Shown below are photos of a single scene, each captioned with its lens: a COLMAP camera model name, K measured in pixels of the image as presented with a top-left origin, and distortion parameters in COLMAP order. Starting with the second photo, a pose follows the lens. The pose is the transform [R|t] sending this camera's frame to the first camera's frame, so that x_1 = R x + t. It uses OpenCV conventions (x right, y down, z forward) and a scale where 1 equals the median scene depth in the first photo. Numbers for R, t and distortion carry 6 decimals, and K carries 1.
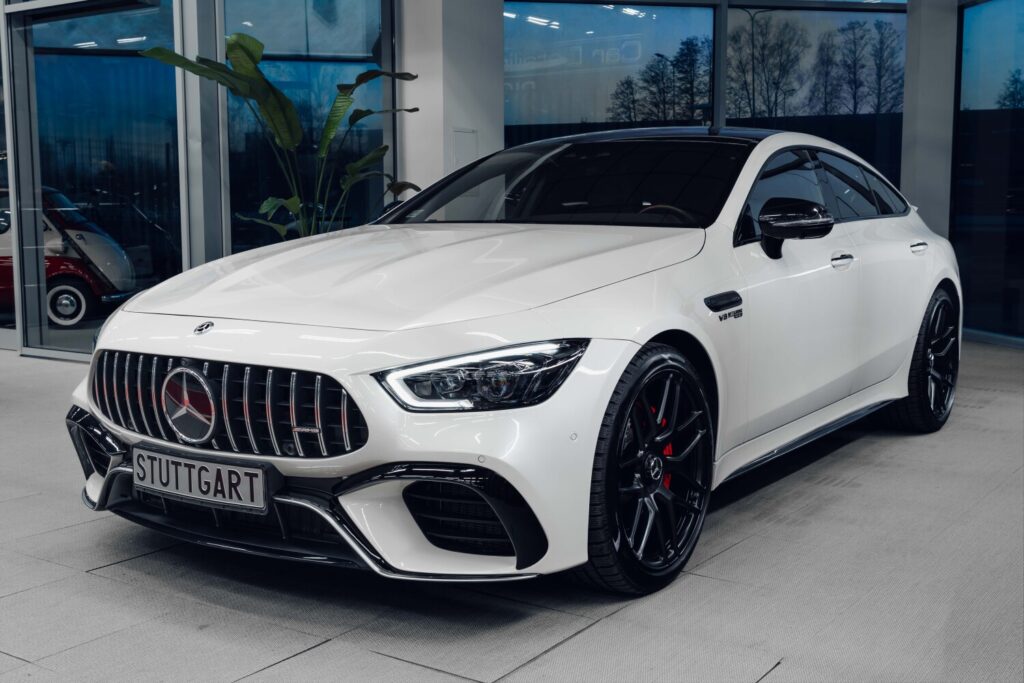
lens RADIAL K [[1177.0, 0, 573.0], [0, 1177.0, 340.8], [0, 0, 1]] dist [0.042029, -0.029033]
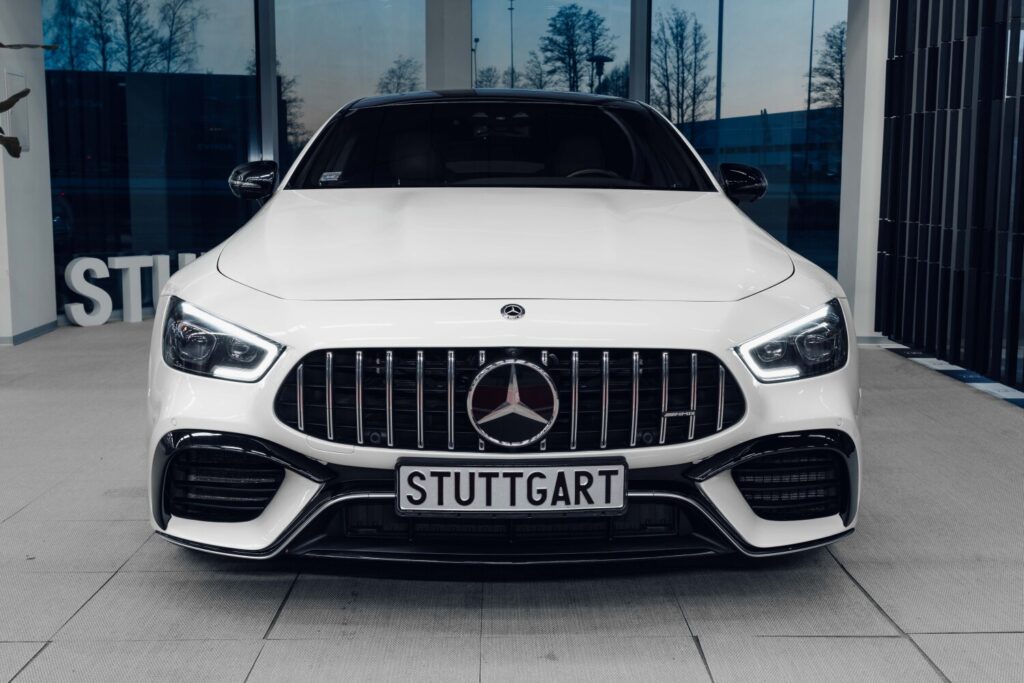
lens RADIAL K [[1177.0, 0, 573.0], [0, 1177.0, 340.8], [0, 0, 1]] dist [0.042029, -0.029033]
pose [[0.809248, -0.076173, 0.582508, -0.773009], [0.058795, 0.997081, 0.048704, -0.028556], [-0.584518, -0.005165, 0.811364, 0.290501]]
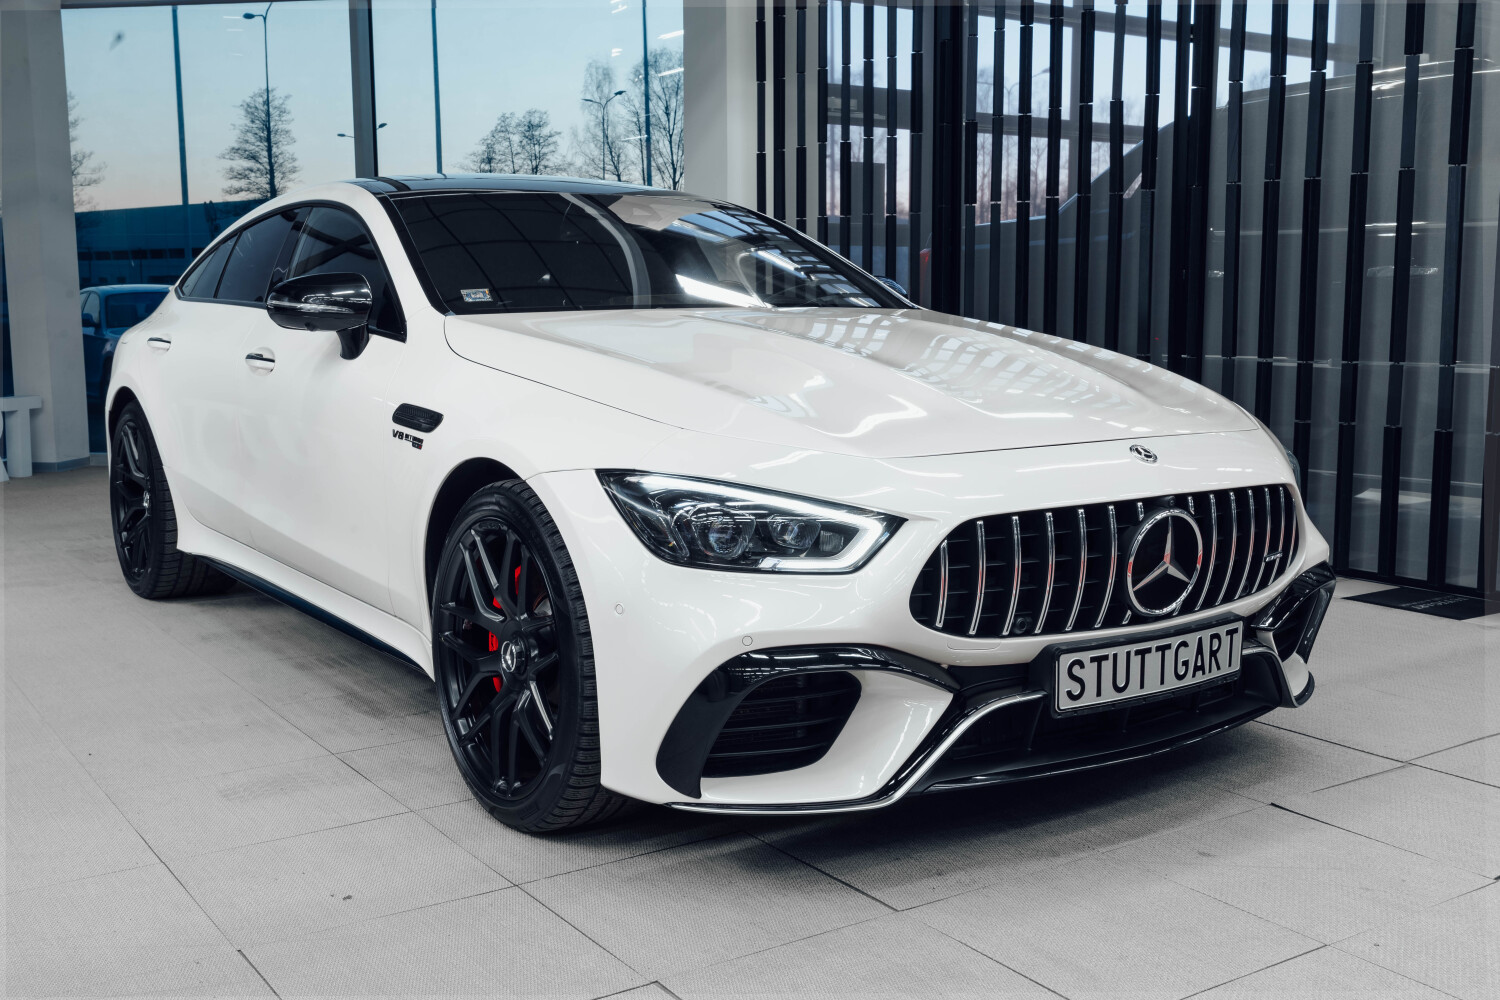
lens RADIAL K [[1501.0, 0, 788.4], [0, 1501.0, 498.8], [0, 0, 1]] dist [0.009404, 0.007821]
pose [[0.380079, -0.127362, 0.916143, -1.222750], [0.105291, 0.989994, 0.093947, -0.090919], [-0.918942, 0.060755, 0.389686, 0.849507]]
